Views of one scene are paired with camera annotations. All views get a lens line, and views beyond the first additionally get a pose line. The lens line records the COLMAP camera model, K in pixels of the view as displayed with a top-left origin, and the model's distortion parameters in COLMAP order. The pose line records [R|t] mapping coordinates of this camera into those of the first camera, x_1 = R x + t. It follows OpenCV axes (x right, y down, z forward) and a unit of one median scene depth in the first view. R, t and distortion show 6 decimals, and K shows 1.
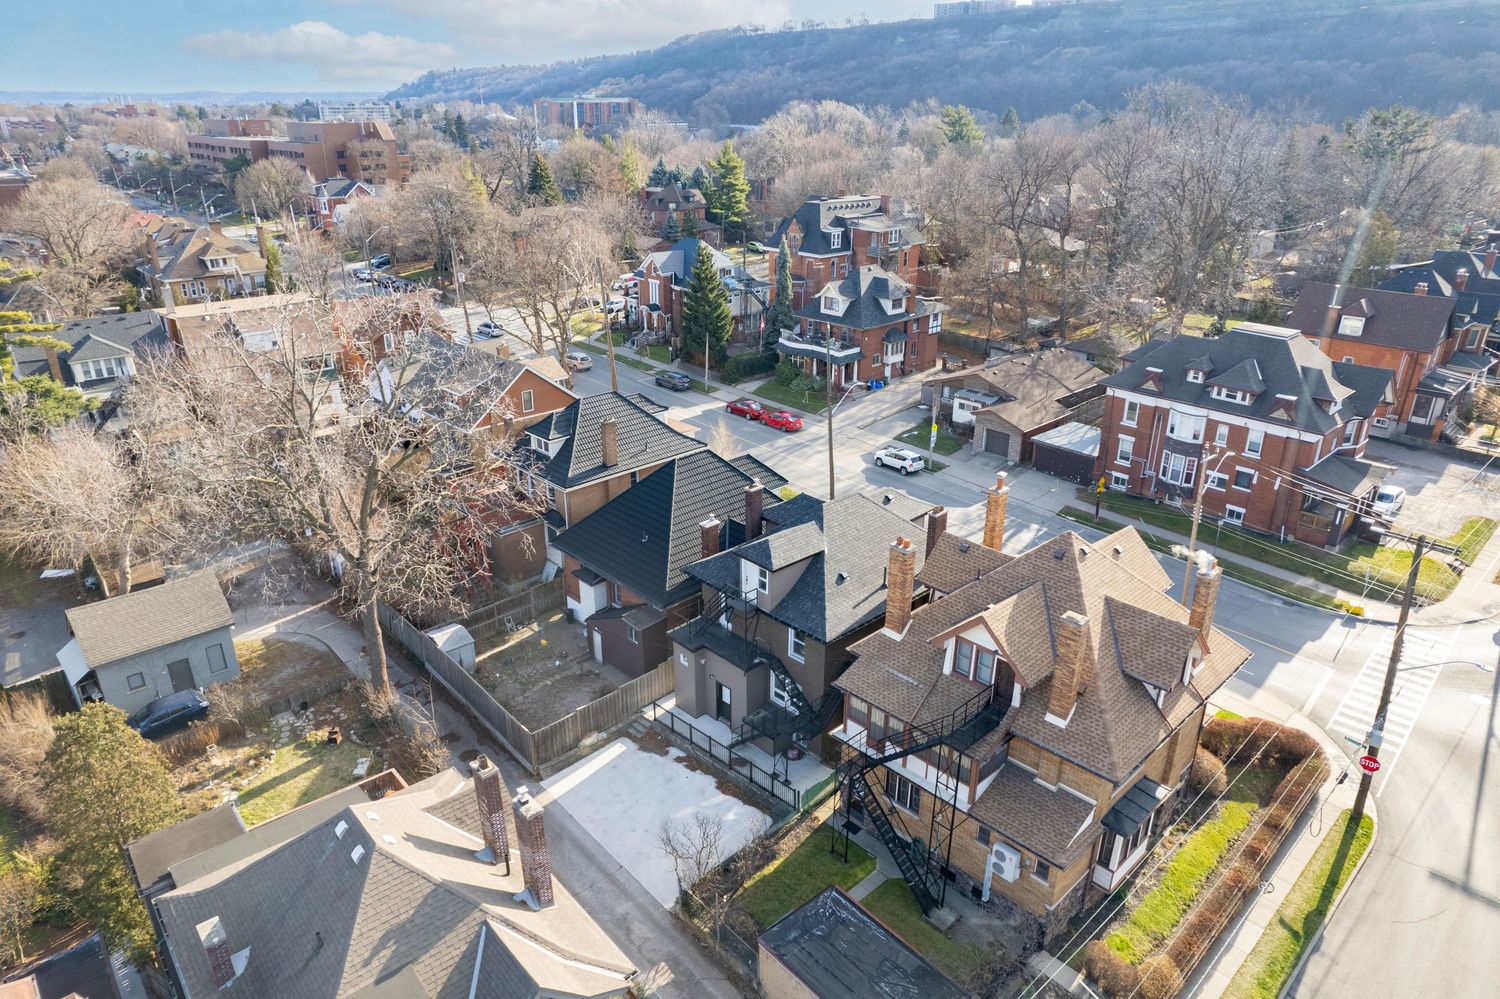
lens RADIAL K [[956.1, 0, 746.9], [0, 956.1, 495.7], [0, 0, 1]] dist [-0.063097, 0.044980]
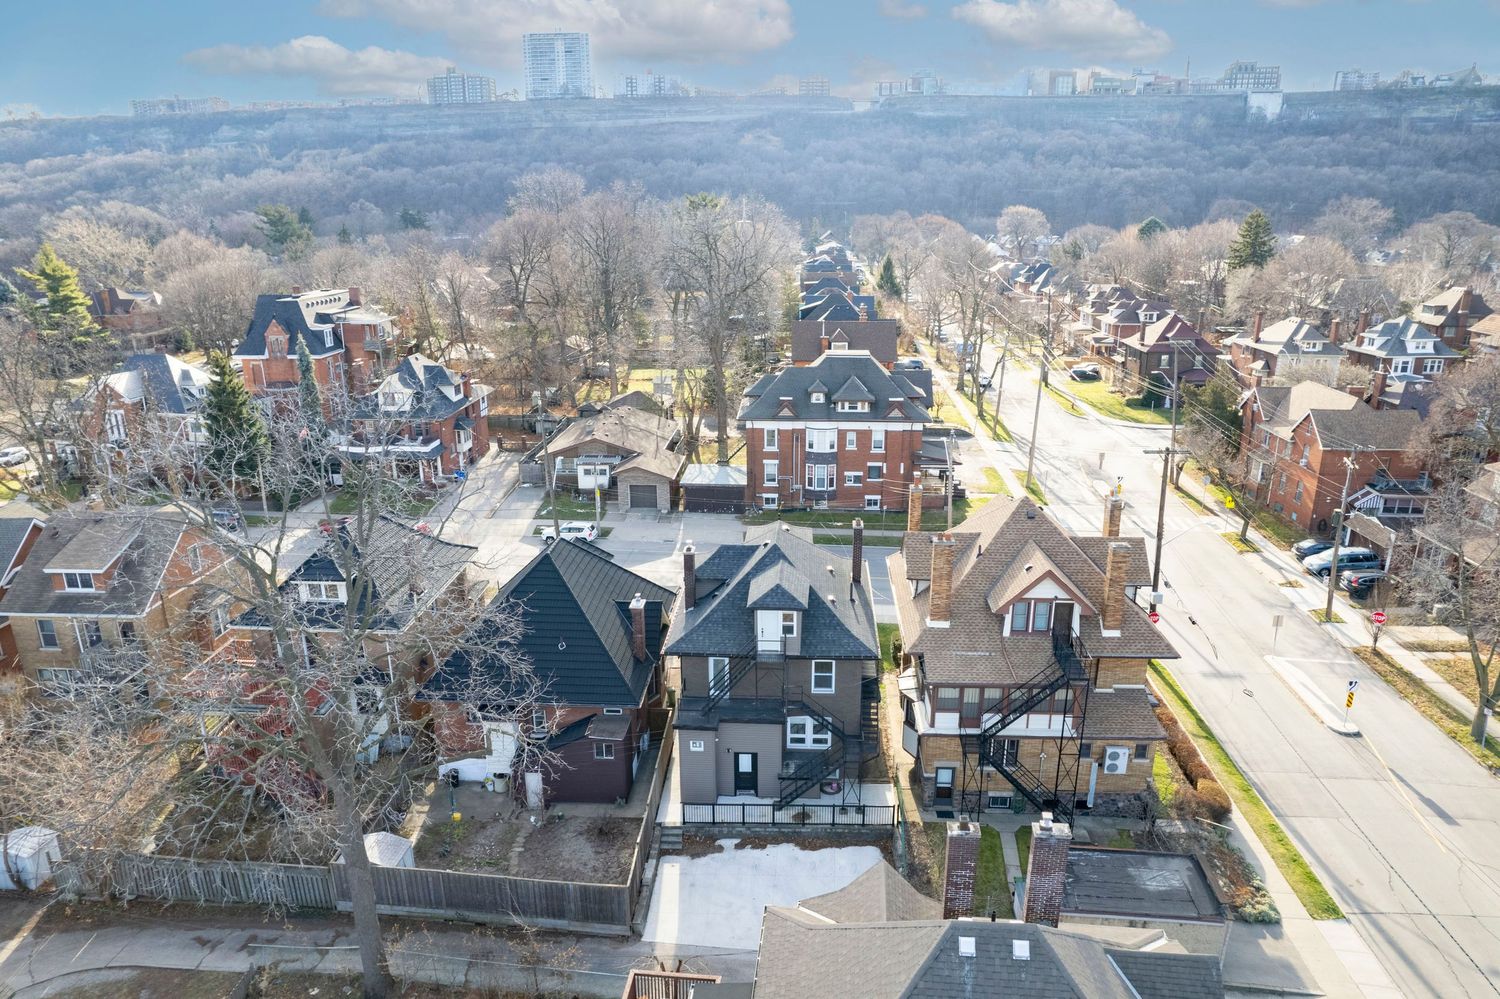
lens RADIAL K [[956.1, 0, 747.7], [0, 956.1, 503.6], [0, 0, 1]] dist [-0.063097, 0.044980]
pose [[0.733140, -0.209486, 0.647009, -0.376279], [0.266777, 0.963709, 0.009735, -0.031547], [-0.625568, 0.165470, 0.762420, 0.152809]]
